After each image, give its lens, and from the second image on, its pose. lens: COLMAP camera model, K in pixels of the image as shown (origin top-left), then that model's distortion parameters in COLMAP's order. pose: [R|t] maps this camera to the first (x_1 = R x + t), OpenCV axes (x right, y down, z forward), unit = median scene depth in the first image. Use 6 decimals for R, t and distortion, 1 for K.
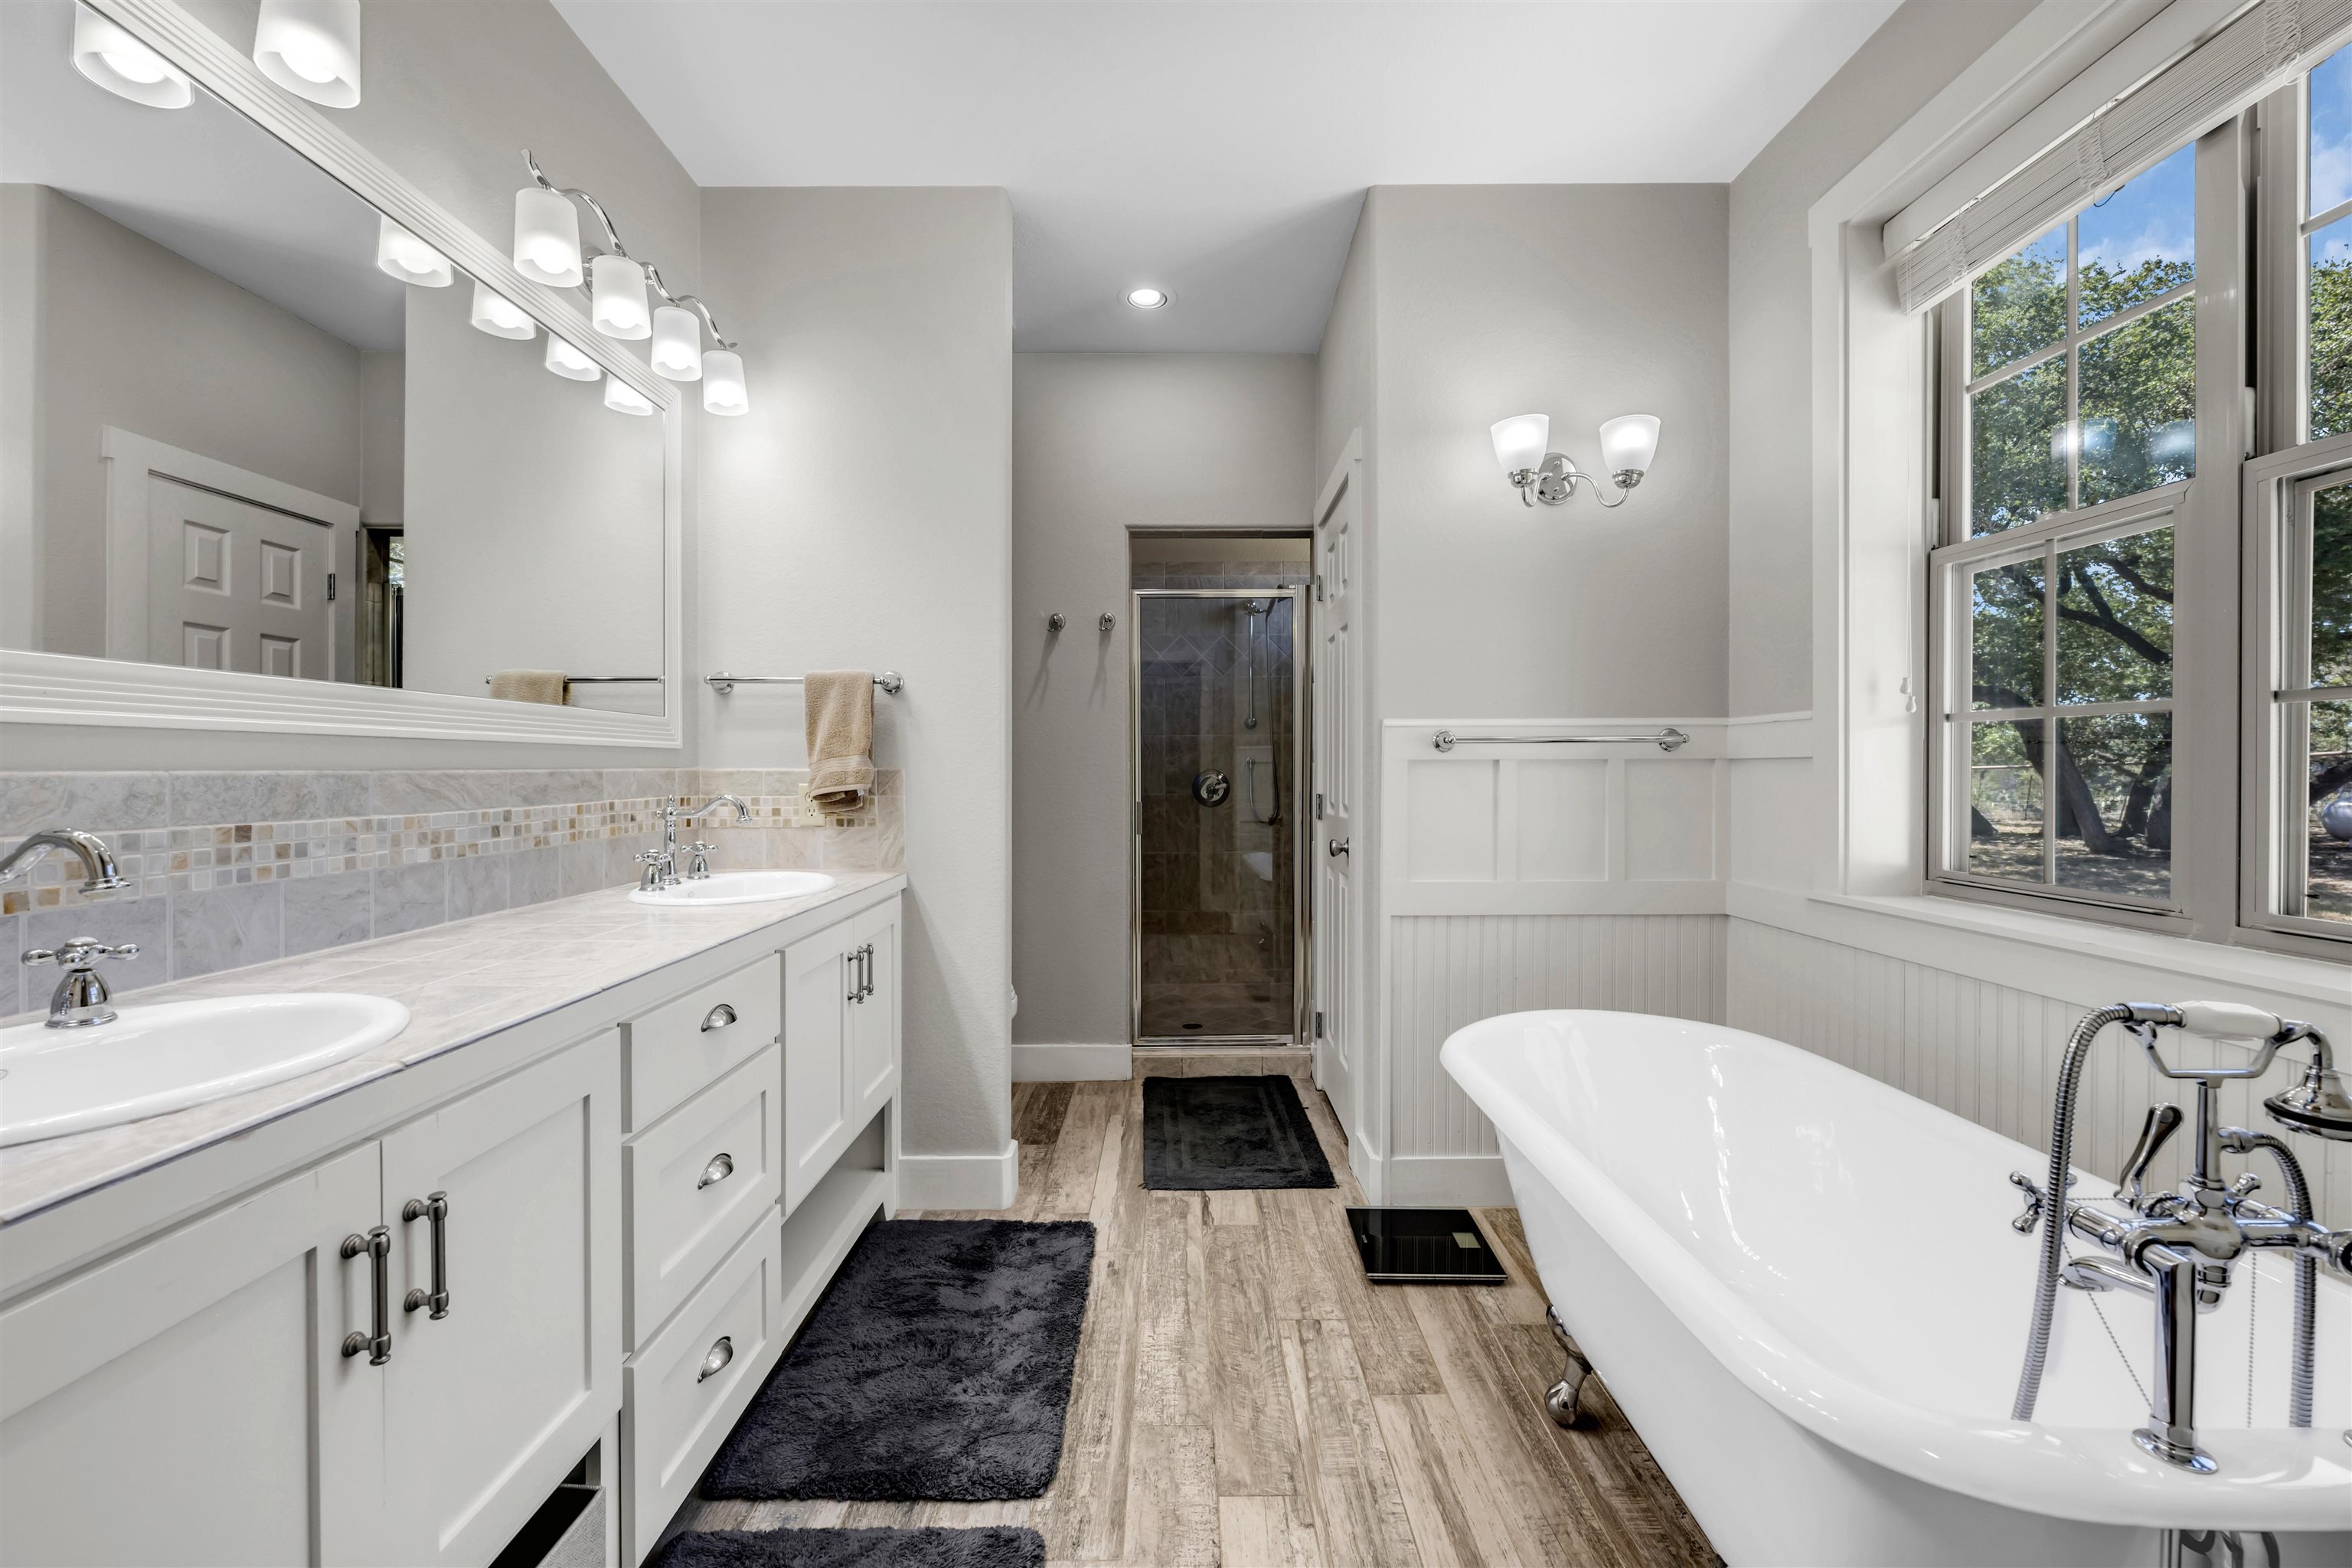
lens RADIAL K [[945.0, 0, 1175.8], [0, 945.0, 767.8], [0, 0, 1]] dist [0.003136, 0.000198]
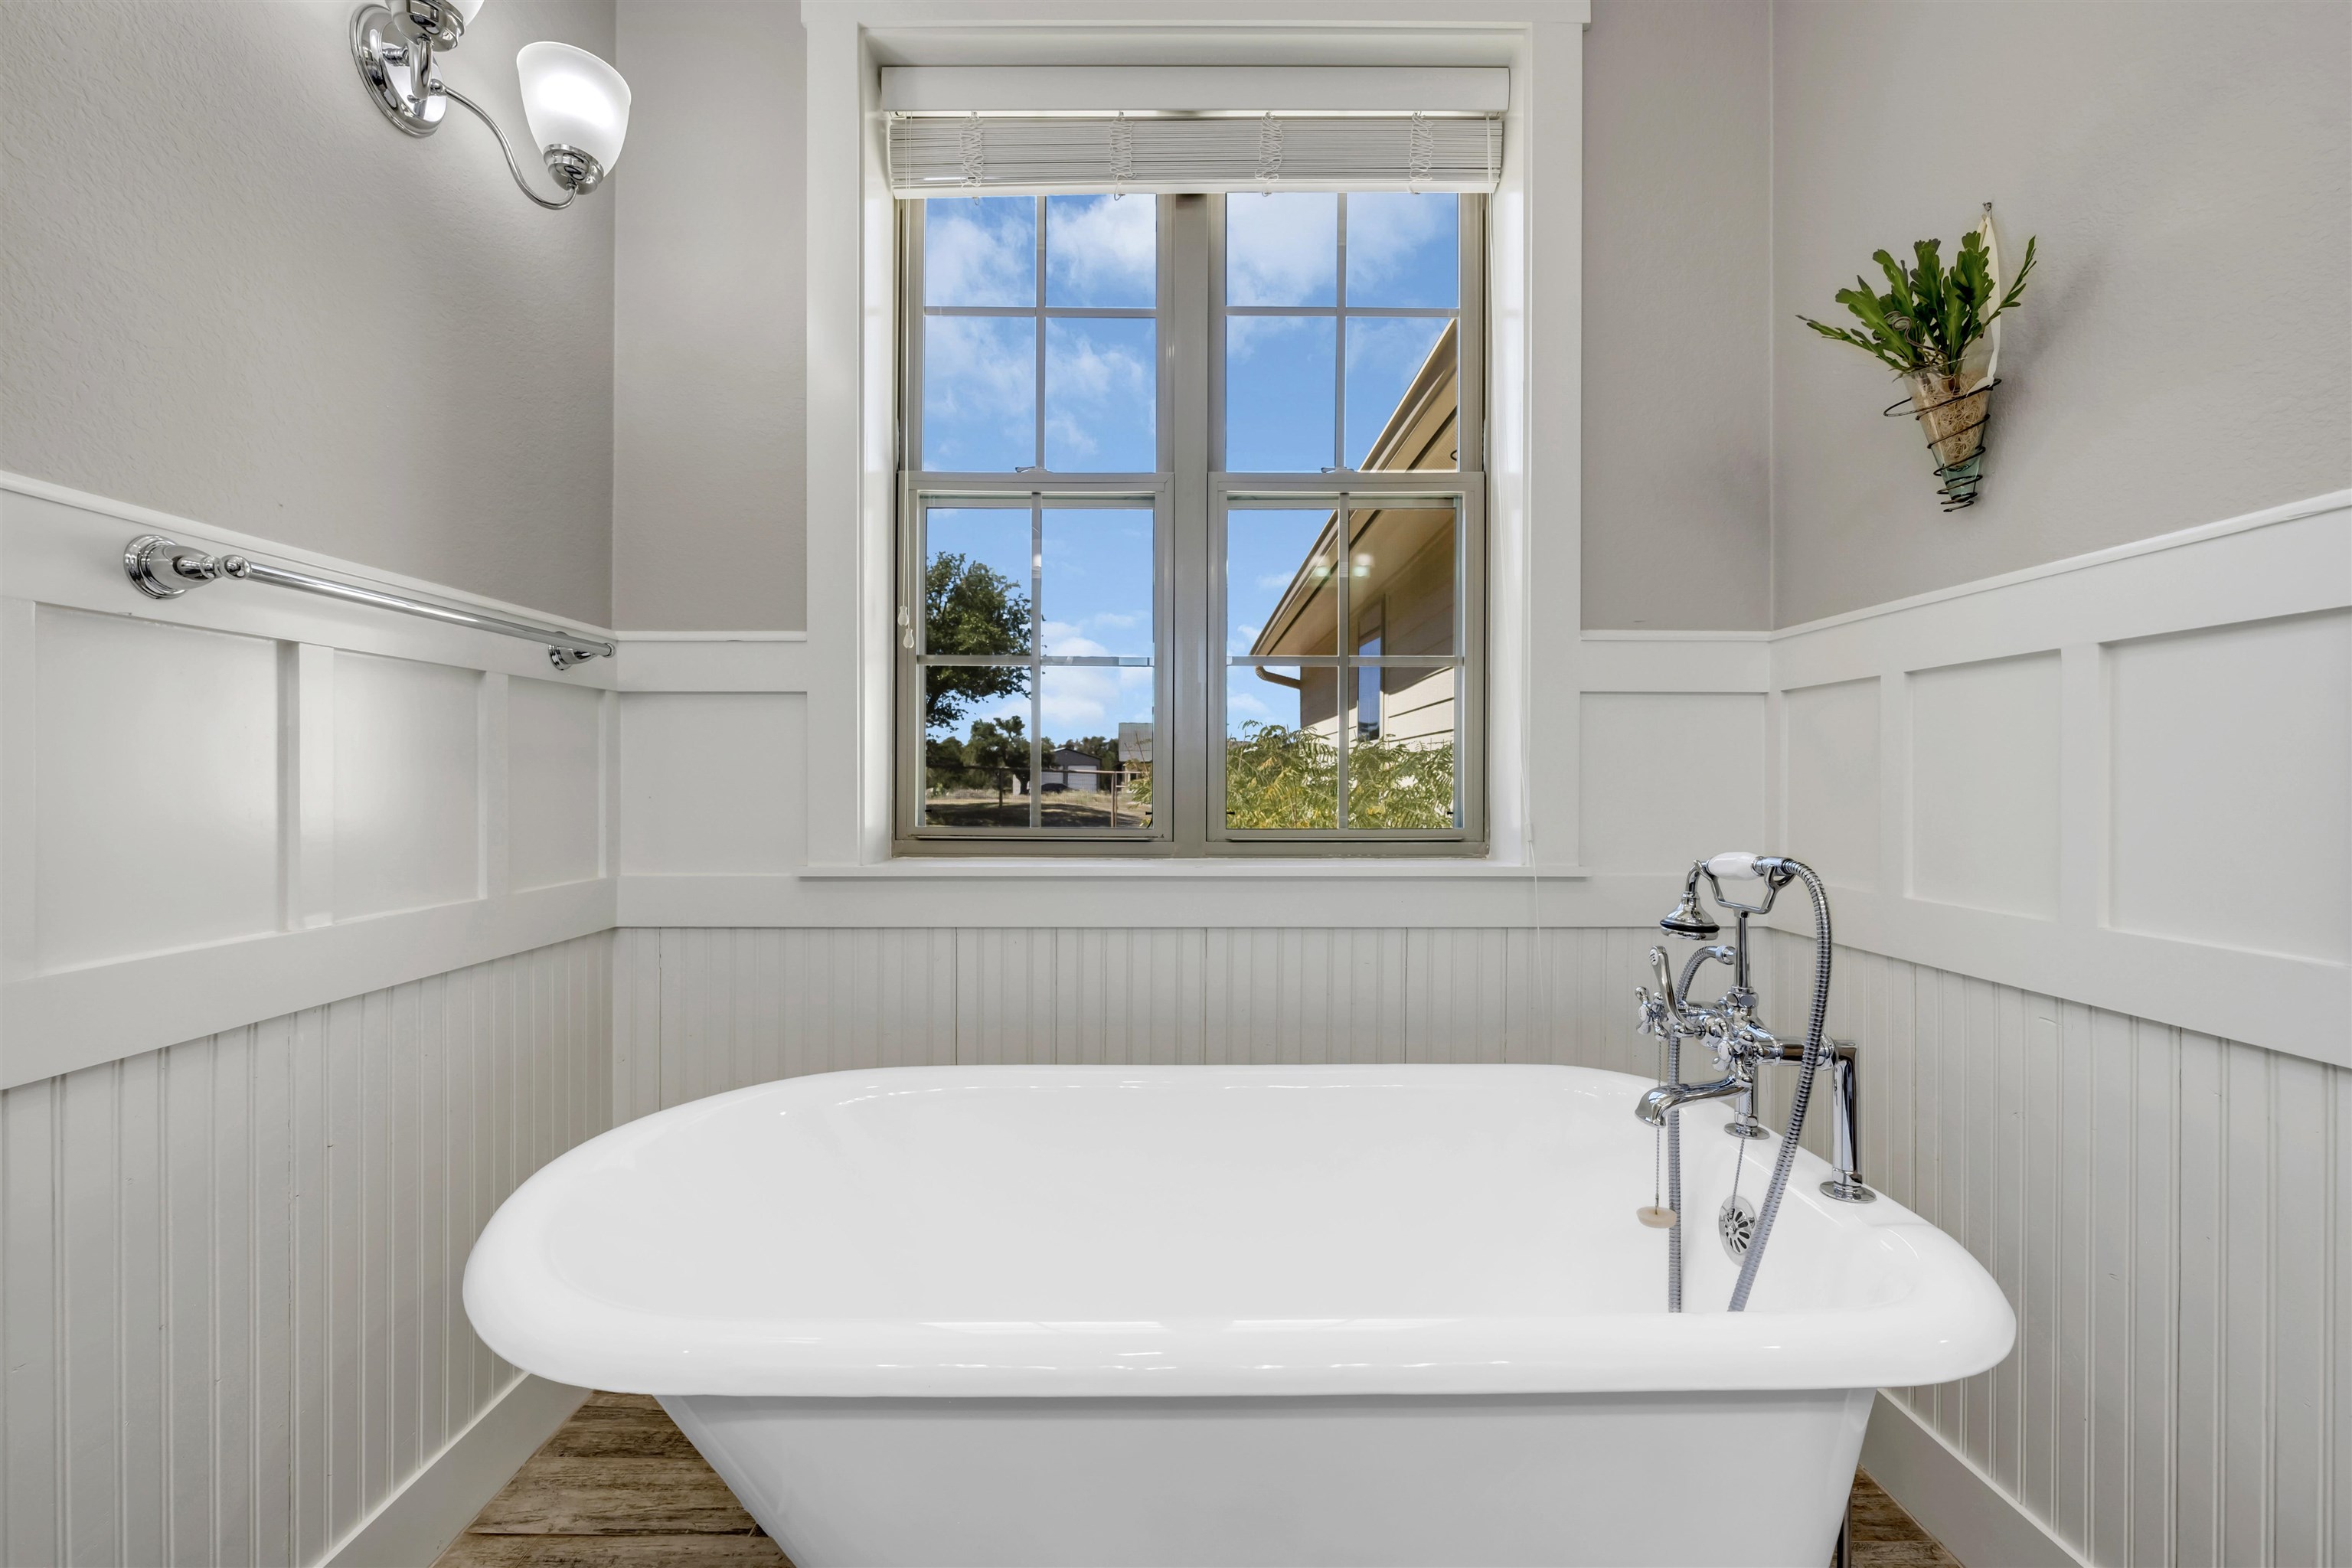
lens RADIAL K [[945.0, 0, 1176.8], [0, 945.0, 791.7], [0, 0, 1]] dist [0.003136, 0.000198]
pose [[-0.017830, -0.005774, 0.999824, -0.086122], [0.008172, 0.999949, 0.005921, 0.058708], [-0.999808, 0.008276, -0.017782, 0.622359]]
